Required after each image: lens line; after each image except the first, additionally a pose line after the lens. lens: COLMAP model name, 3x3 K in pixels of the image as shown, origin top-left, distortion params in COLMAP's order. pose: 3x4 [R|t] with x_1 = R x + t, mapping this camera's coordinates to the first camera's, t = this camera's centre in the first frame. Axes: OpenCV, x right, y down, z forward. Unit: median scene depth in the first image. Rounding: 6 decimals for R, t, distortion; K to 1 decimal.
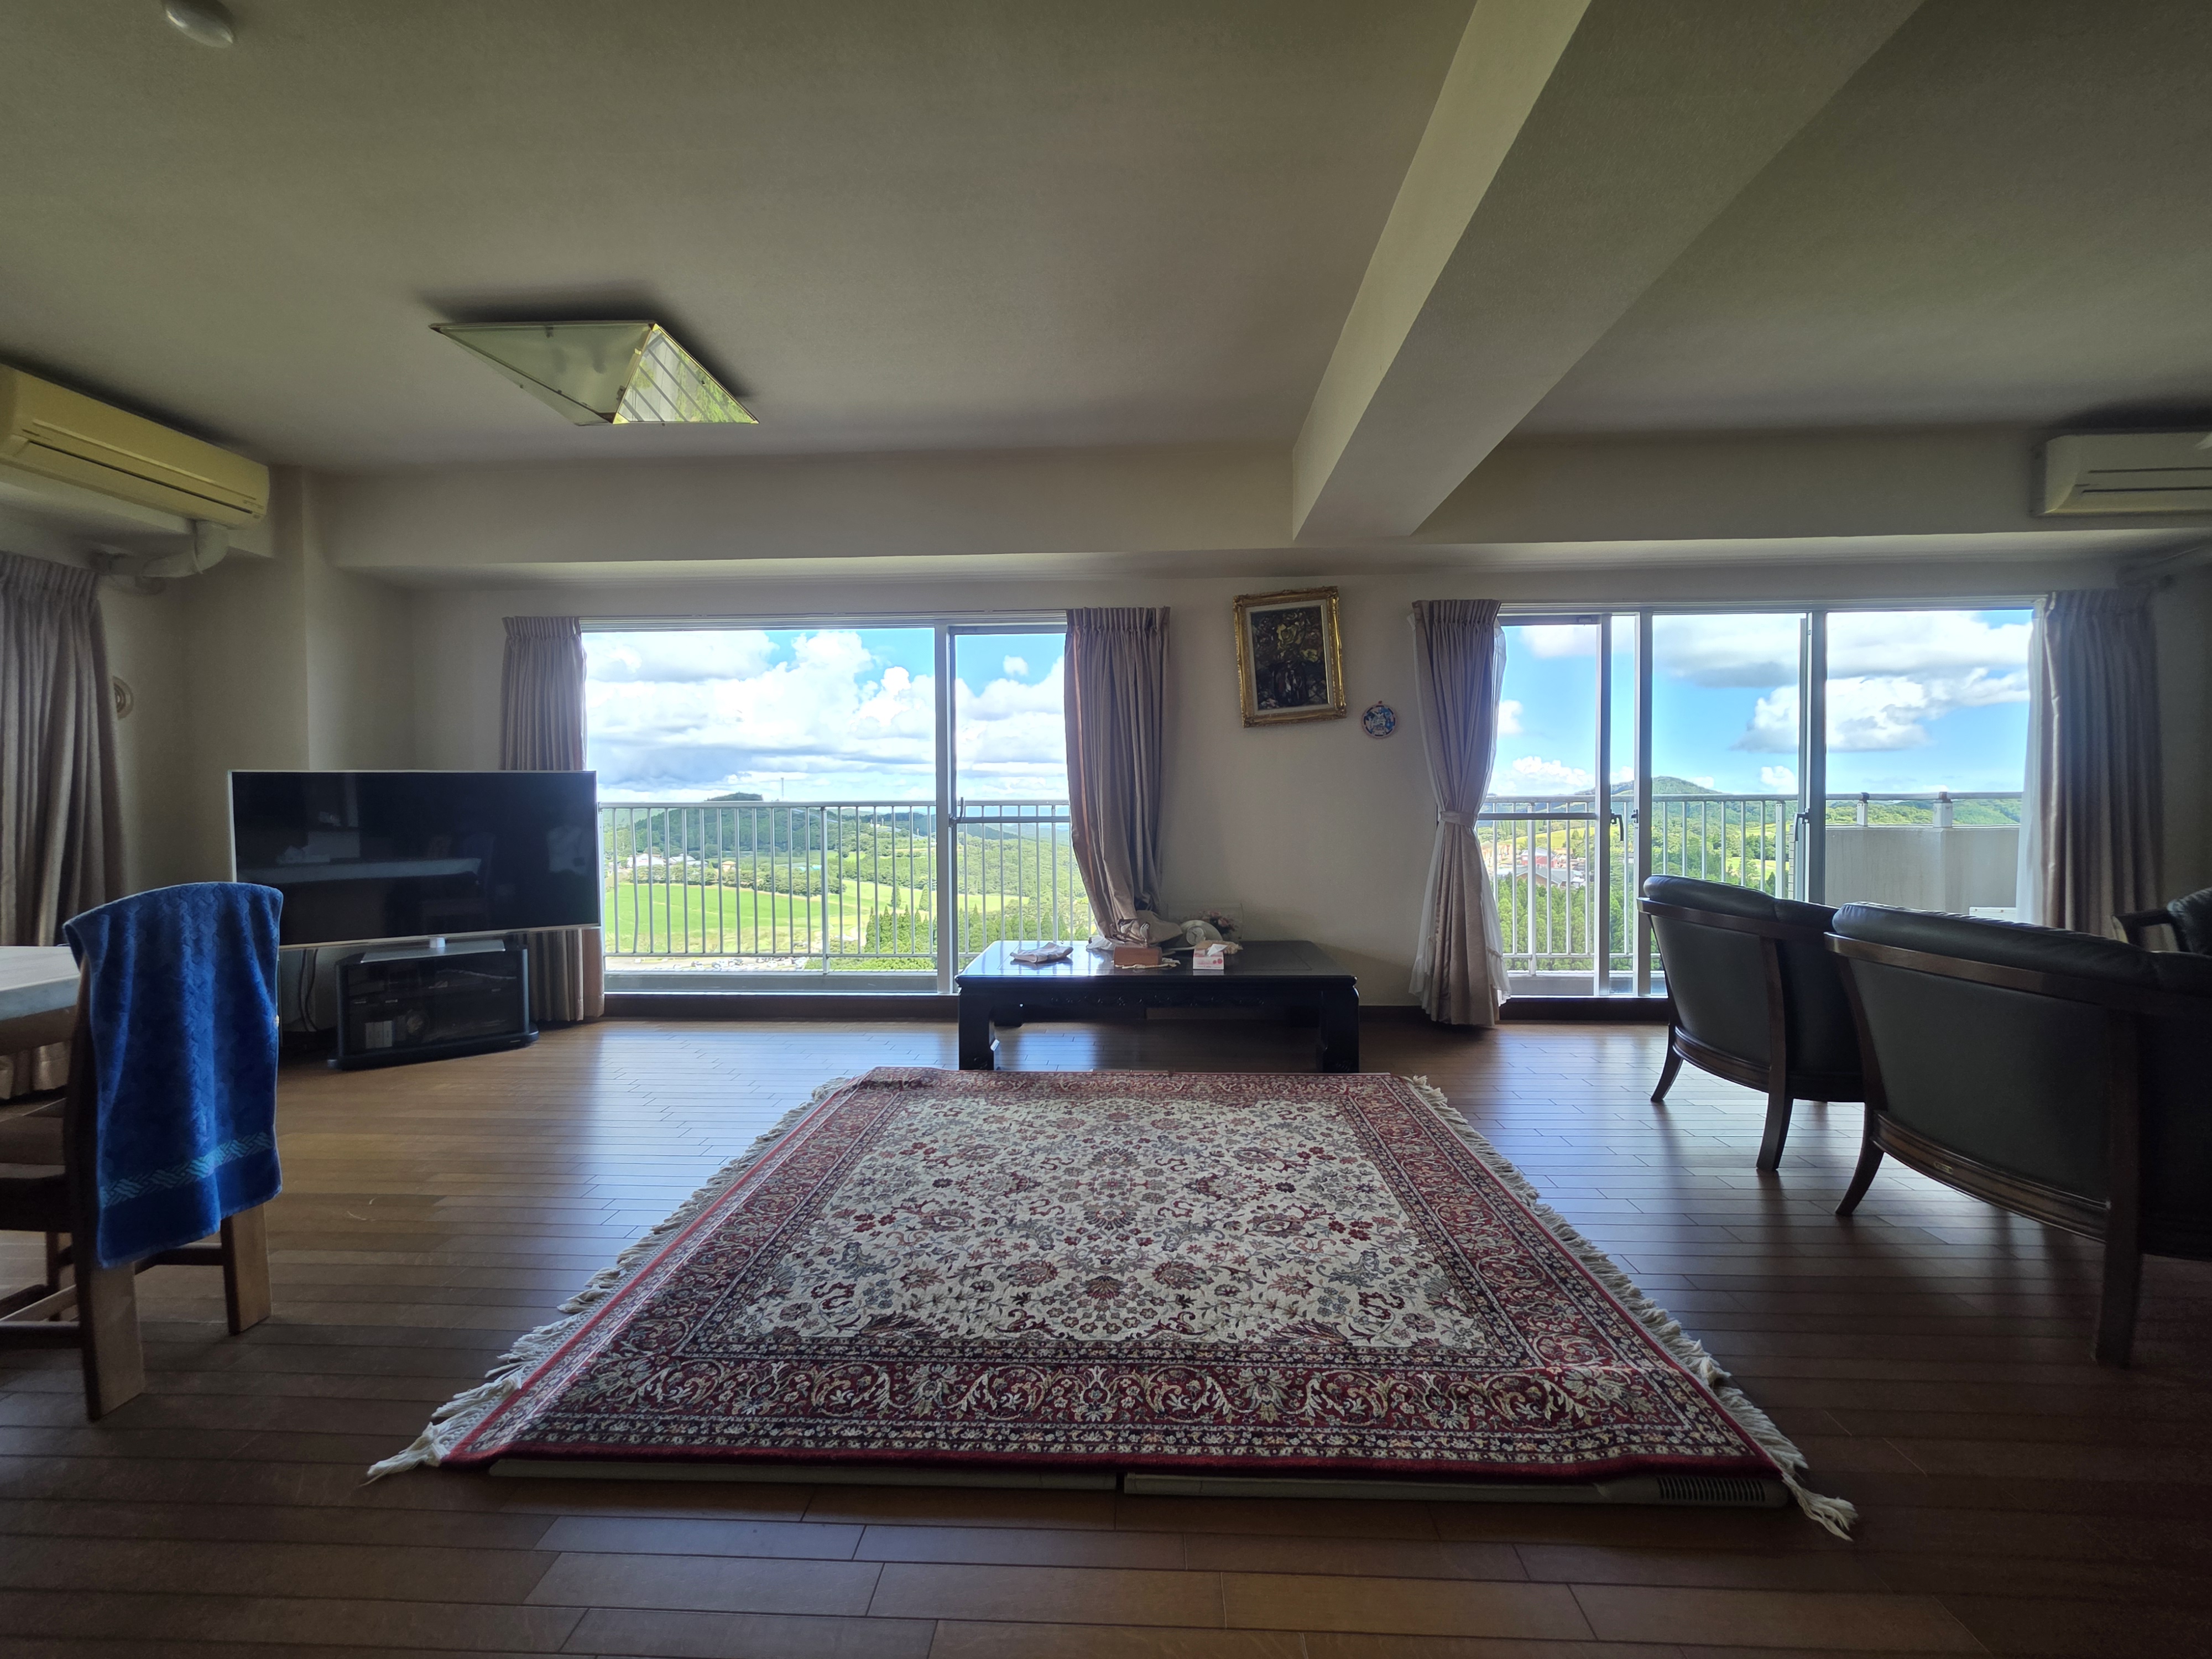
lens RADIAL K [[894.8, 0, 1106.0], [0, 894.8, 829.5], [0, 0, 1]] dist [0.001388, 0.000258]
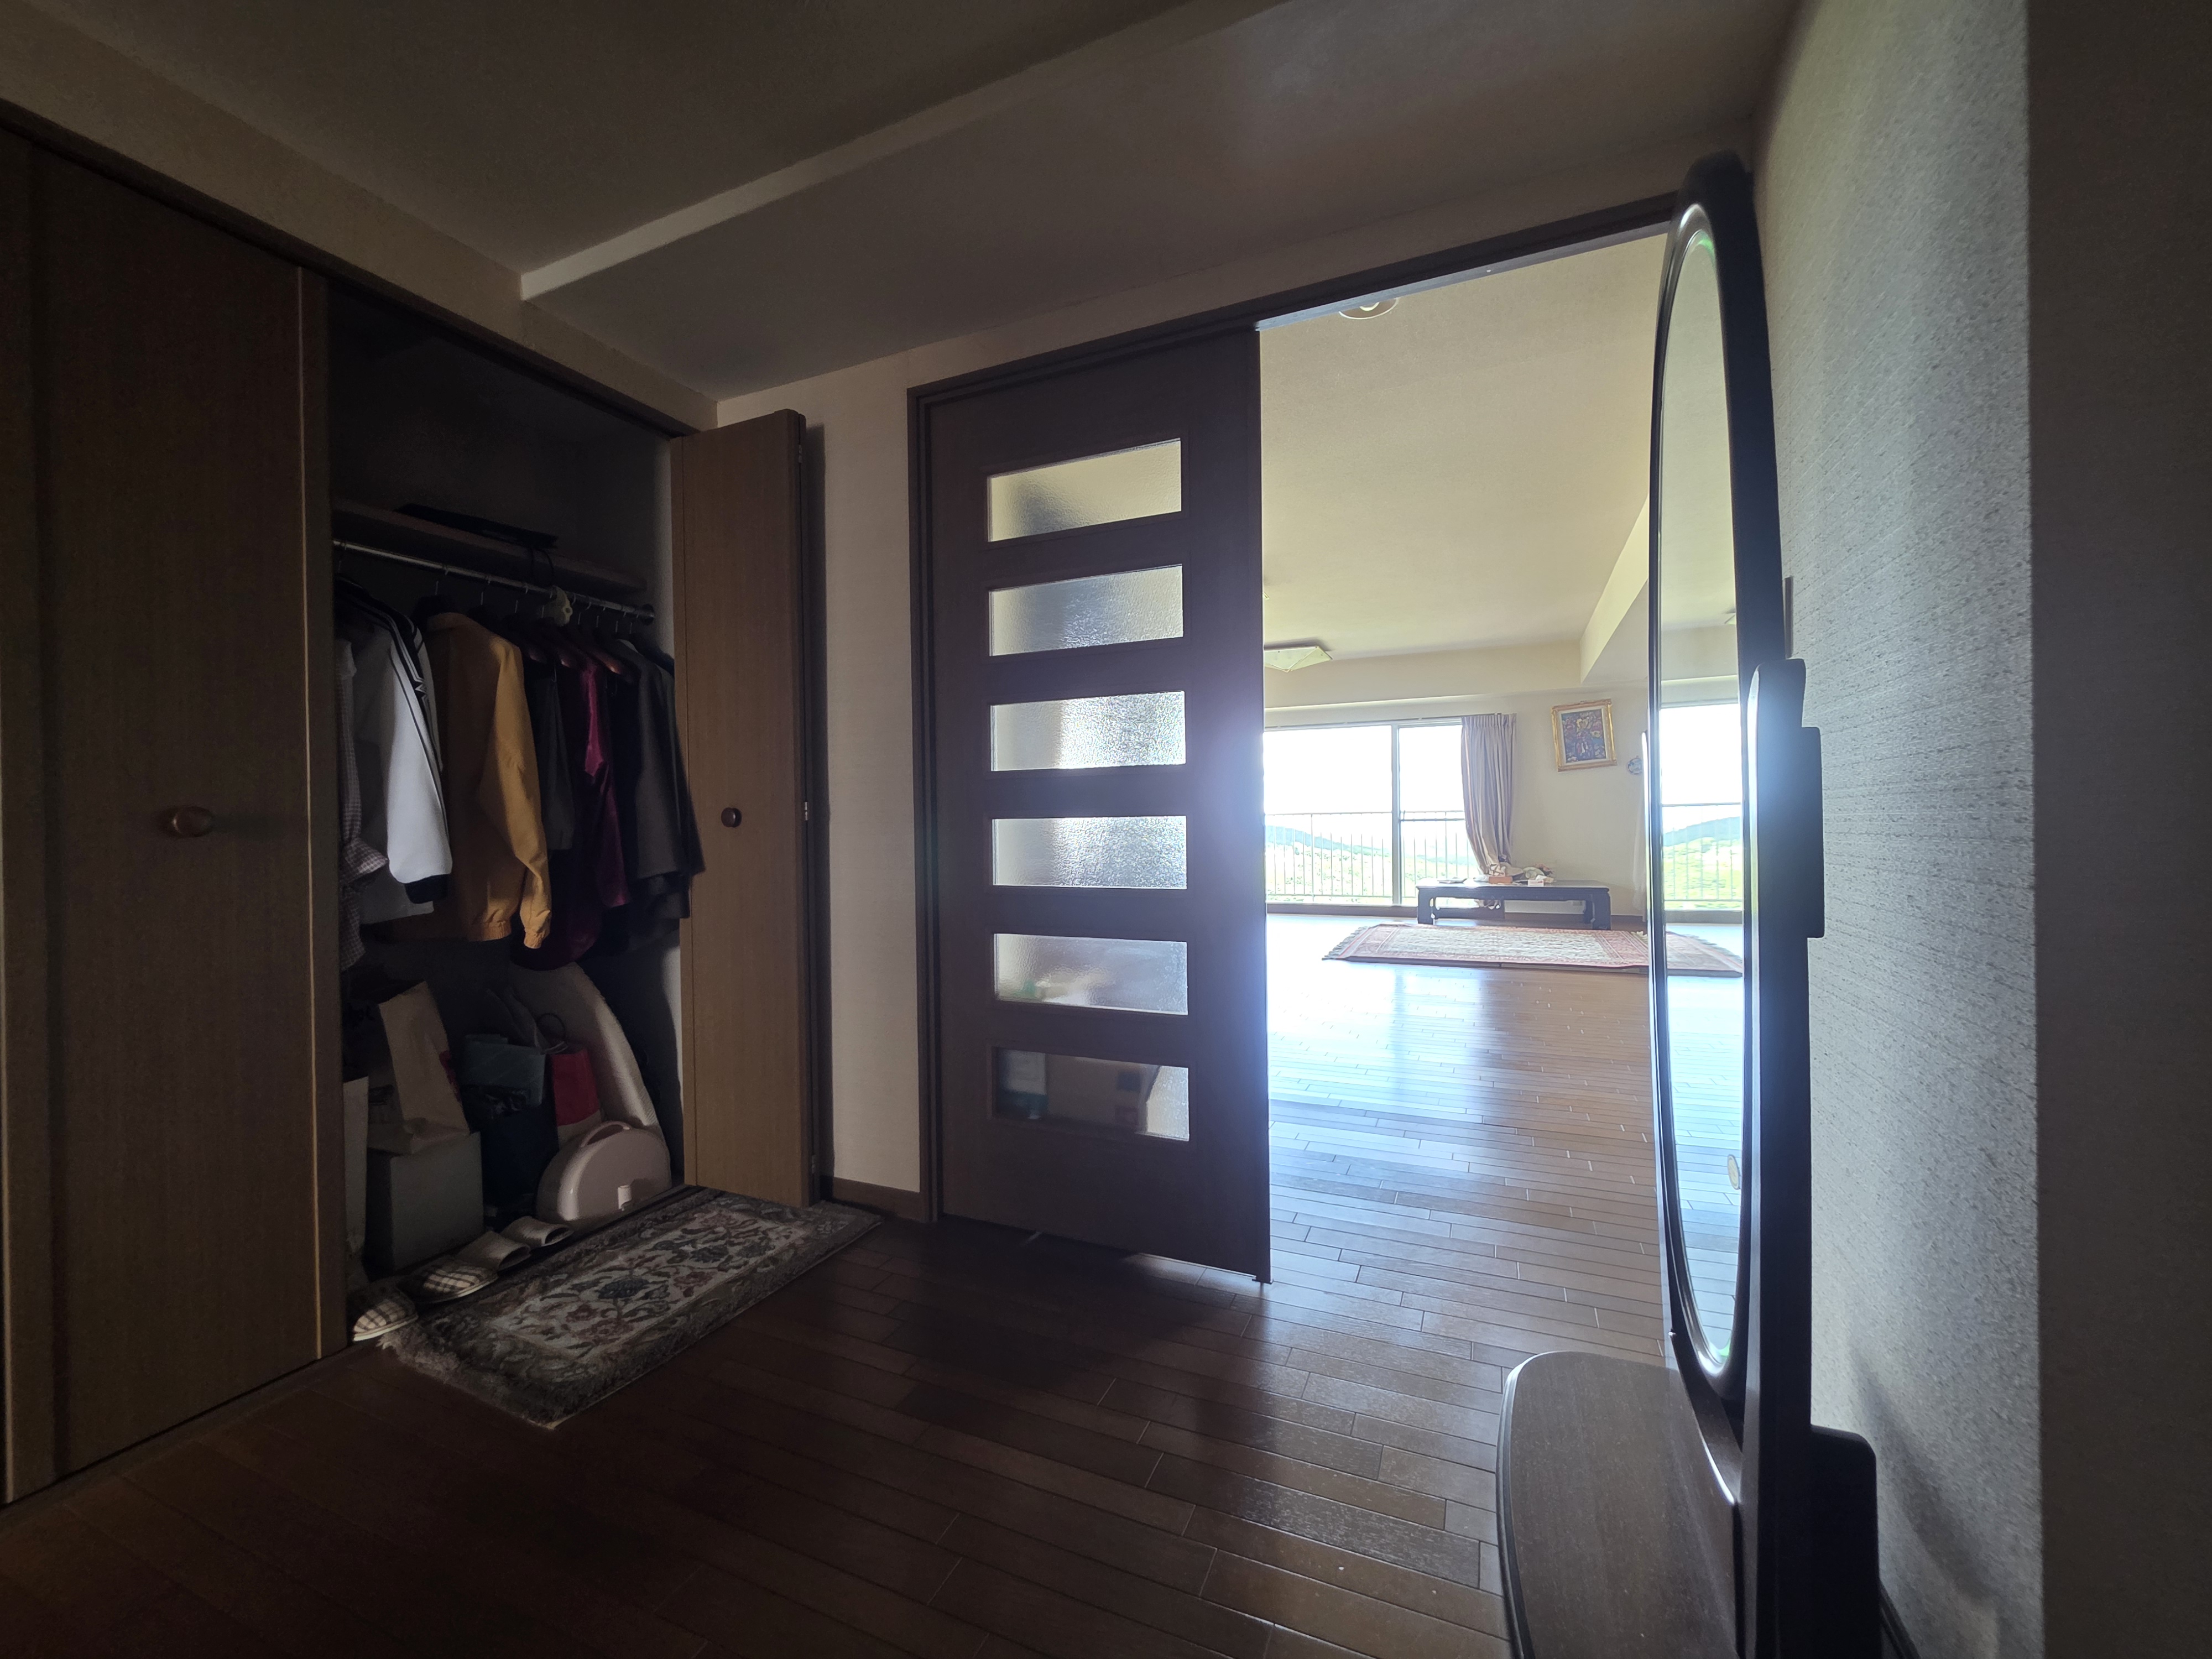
lens RADIAL K [[882.1, 0, 1106.0], [0, 882.1, 829.5], [0, 0, 1]] dist [0.000411, 0.000717]
pose [[0.931883, -0.001221, -0.362758, -0.071410], [-0.002402, 0.999952, -0.009538, 0.035867], [0.362752, 0.009759, 0.931835, -1.204951]]
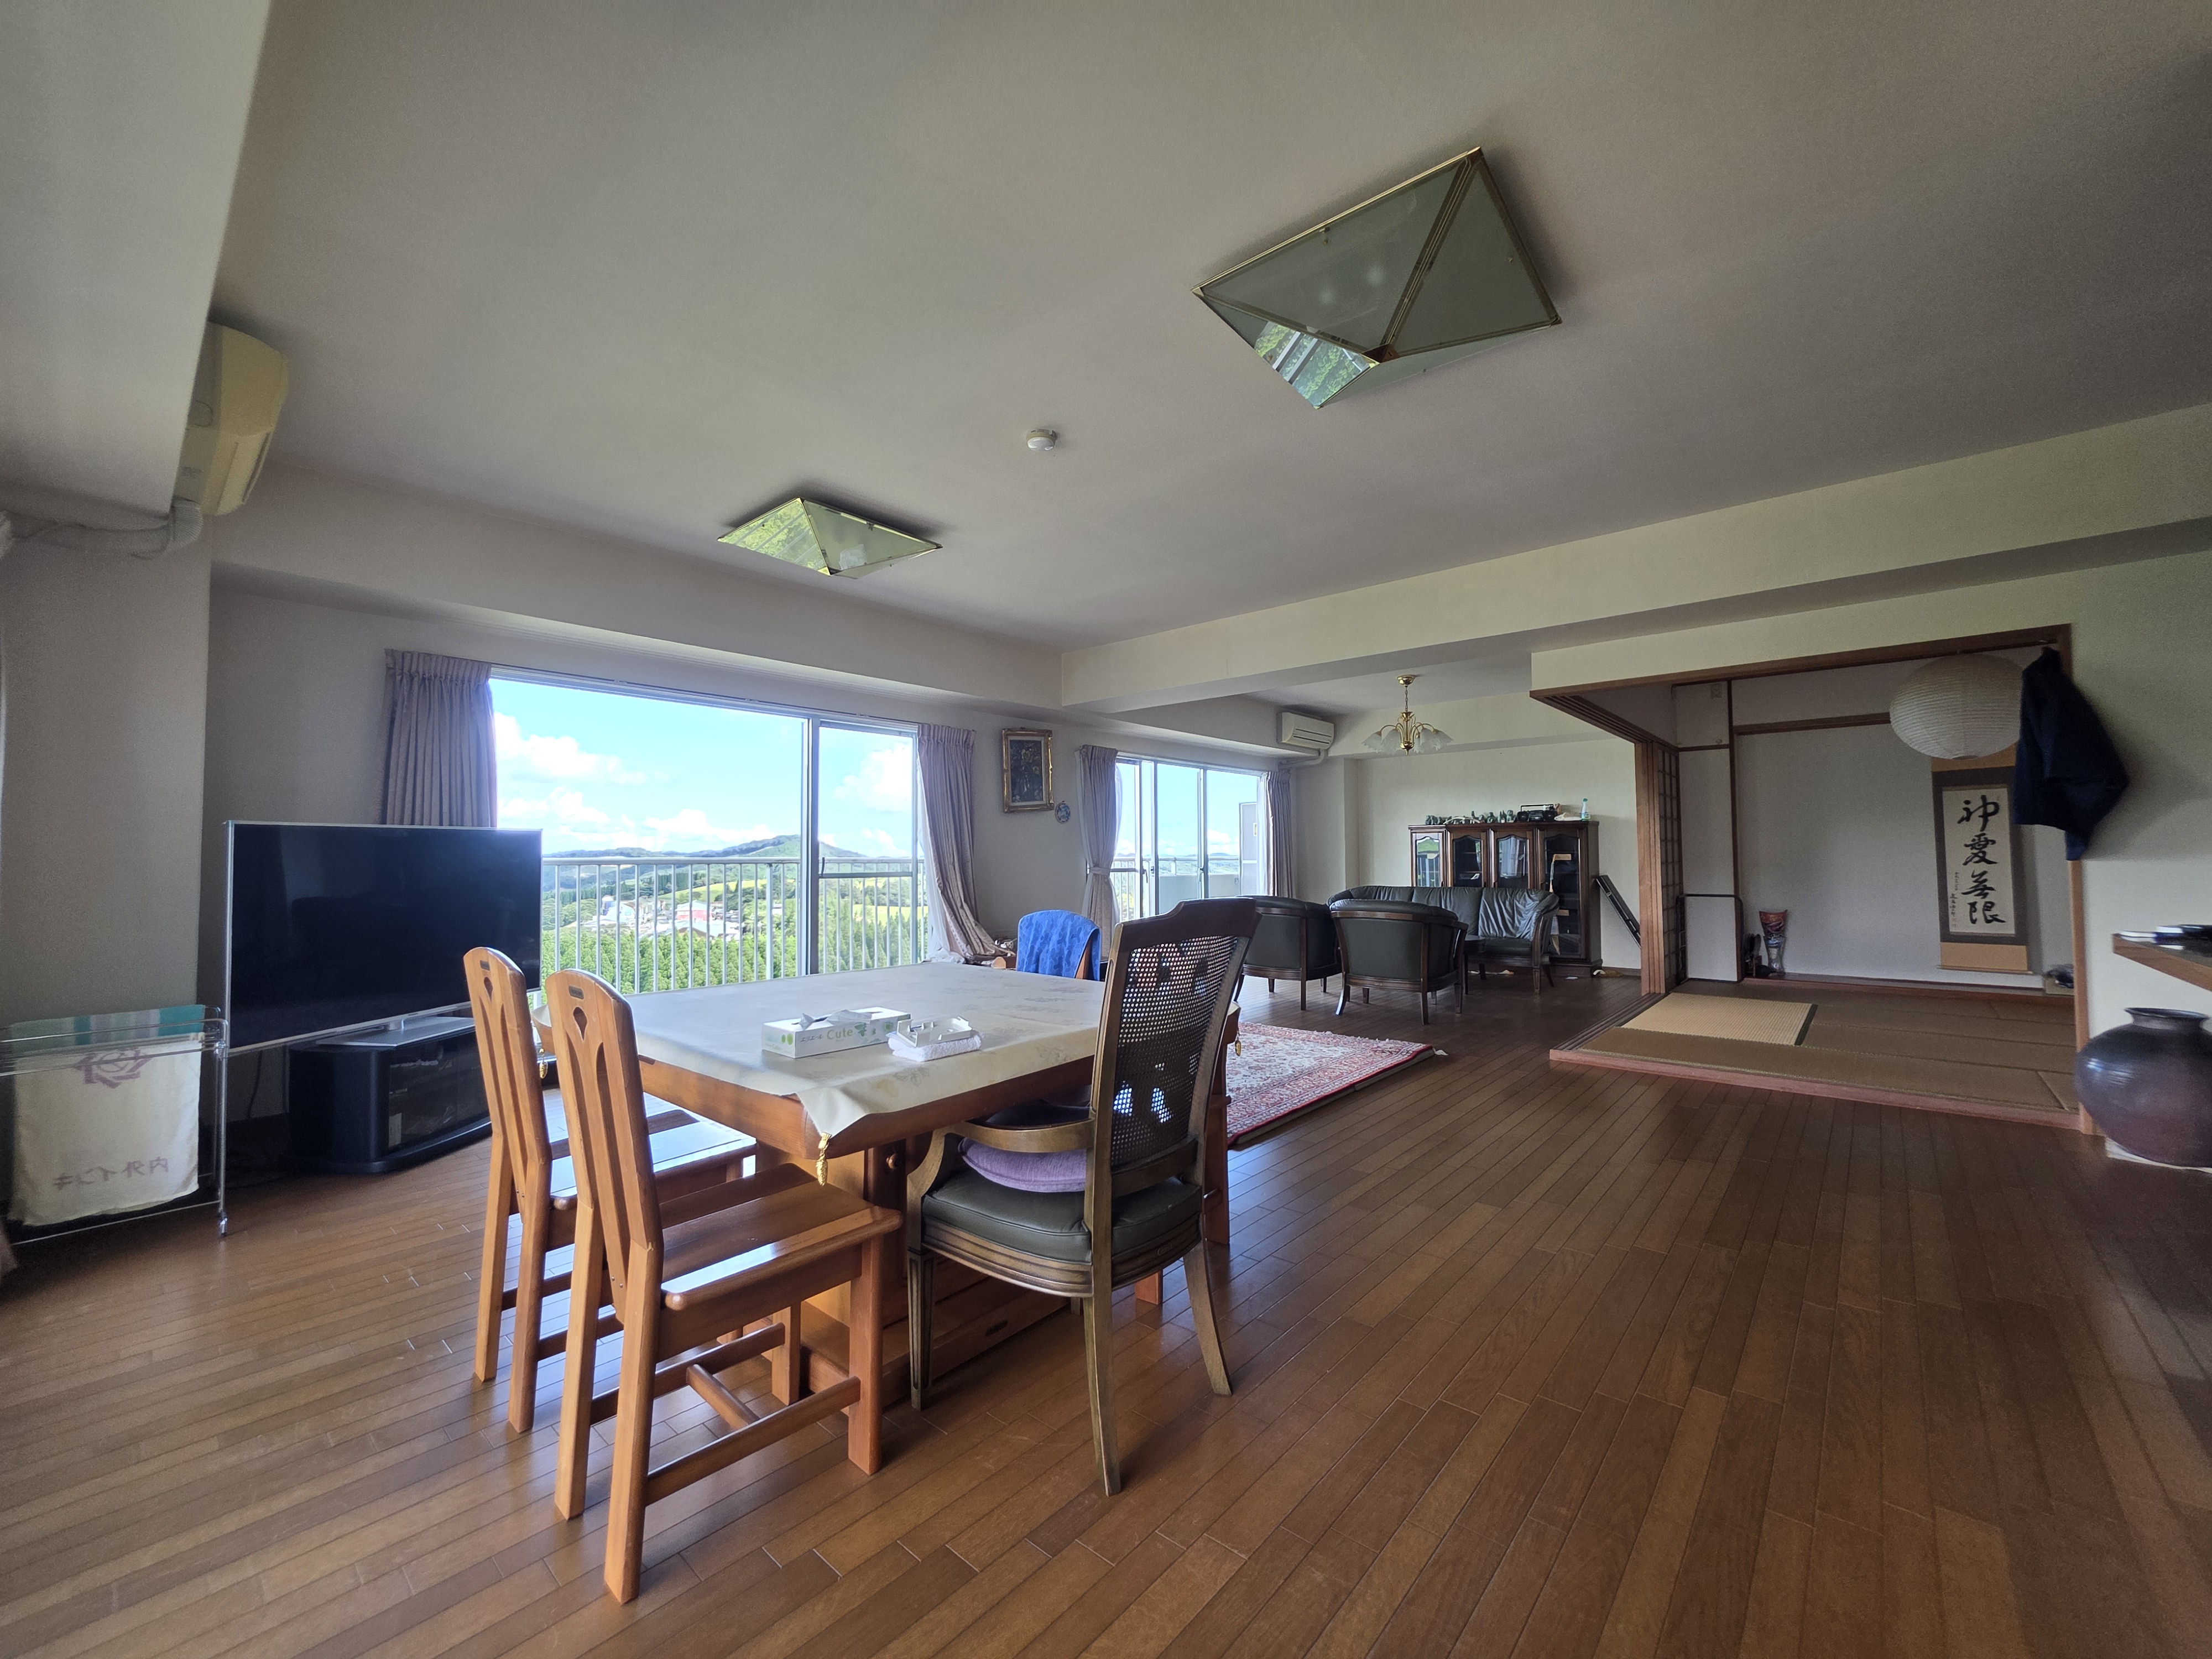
lens RADIAL K [[882.1, 0, 1106.0], [0, 882.1, 829.5], [0, 0, 1]] dist [0.000411, 0.000717]
pose [[0.628853, 0.031690, 0.776879, -0.929788], [0.015839, 0.998440, -0.053549, -0.001661], [-0.777363, 0.045979, 0.627369, -0.086588]]
